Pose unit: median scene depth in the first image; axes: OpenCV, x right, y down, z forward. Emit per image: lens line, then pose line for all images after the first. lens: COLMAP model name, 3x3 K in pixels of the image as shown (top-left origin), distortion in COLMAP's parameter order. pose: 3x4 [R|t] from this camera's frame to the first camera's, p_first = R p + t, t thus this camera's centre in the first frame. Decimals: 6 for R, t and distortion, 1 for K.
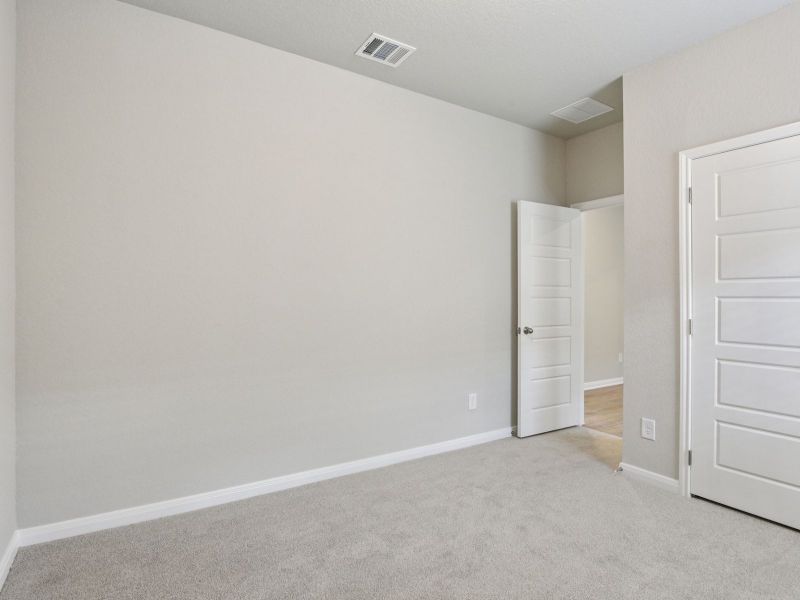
lens RADIAL K [[435.9, 0, 400.0], [0, 435.9, 300.0], [0, 0, 1]] dist [-0.014091, -0.000764]
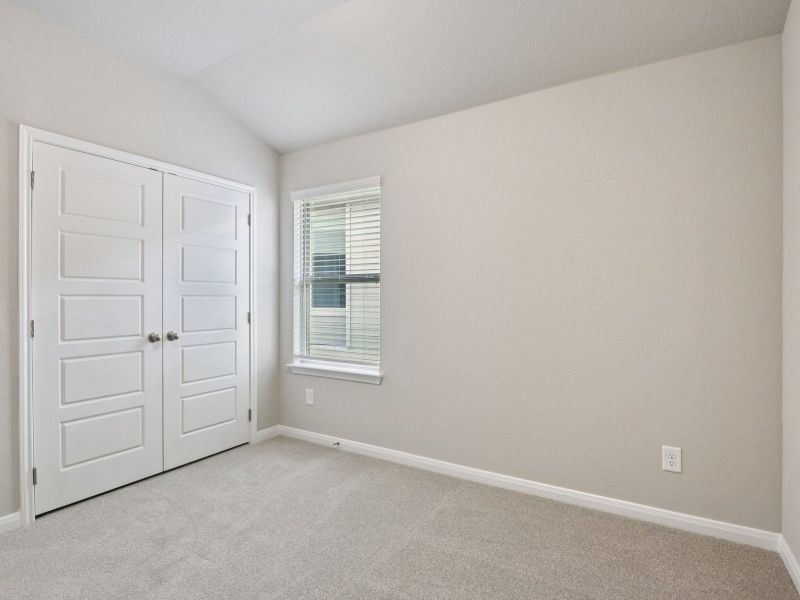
lens RADIAL K [[435.9, 0, 400.0], [0, 435.9, 300.0], [0, 0, 1]] dist [-0.014091, -0.000764]
pose [[-0.436933, -0.008045, 0.899458, -0.468887], [0.002692, 0.999944, 0.010251, -0.003606], [-0.899490, 0.006901, -0.436887, 0.743349]]
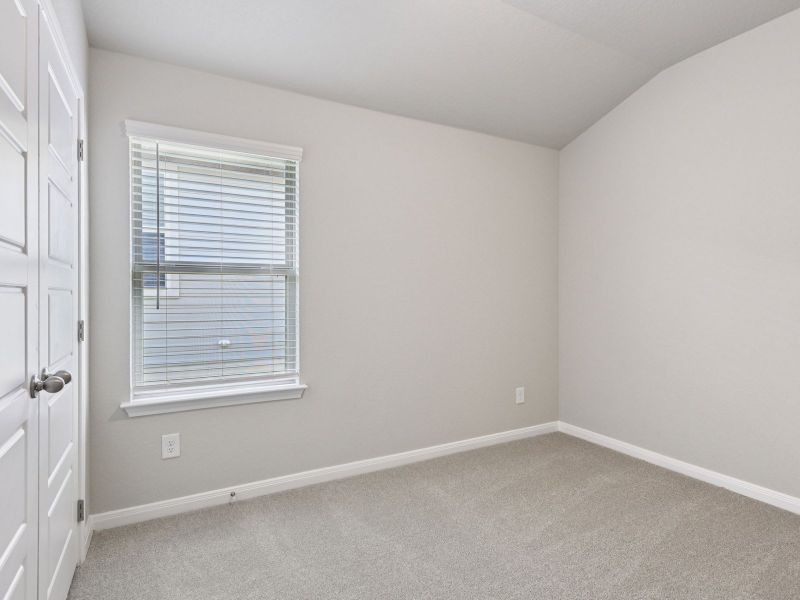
lens RADIAL K [[427.9, 0, 397.9], [0, 427.9, 295.8], [0, 0, 1]] dist [0.012419, 0.000455]
pose [[-0.997746, -0.004048, 0.066980, -0.015509], [-0.003266, 0.999925, 0.011779, -0.005022], [-0.067023, 0.011534, -0.997685, 1.020358]]
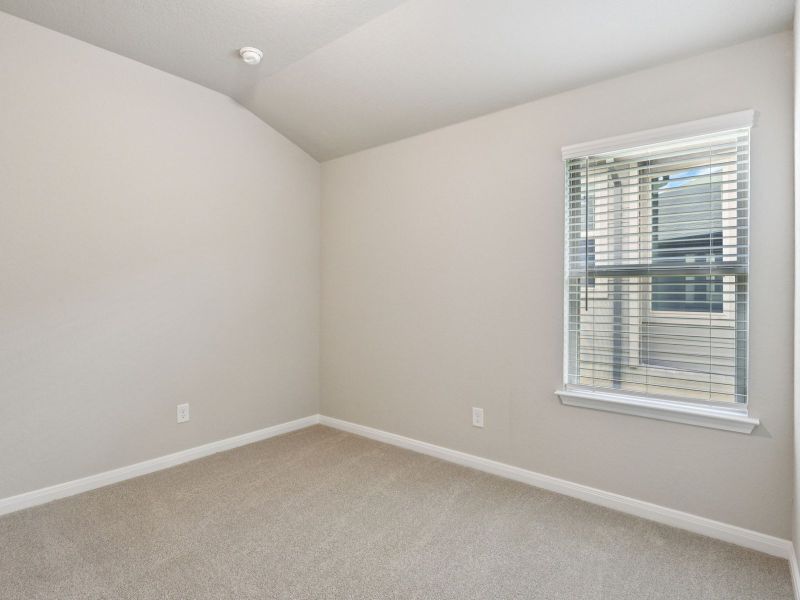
lens RADIAL K [[435.9, 0, 400.0], [0, 435.9, 300.0], [0, 0, 1]] dist [-0.014091, -0.000764]
pose [[-0.319855, -0.016803, 0.947318, -0.140897], [-0.004182, 0.999858, 0.016323, -0.005062], [-0.947457, 0.001260, -0.319880, 0.943963]]
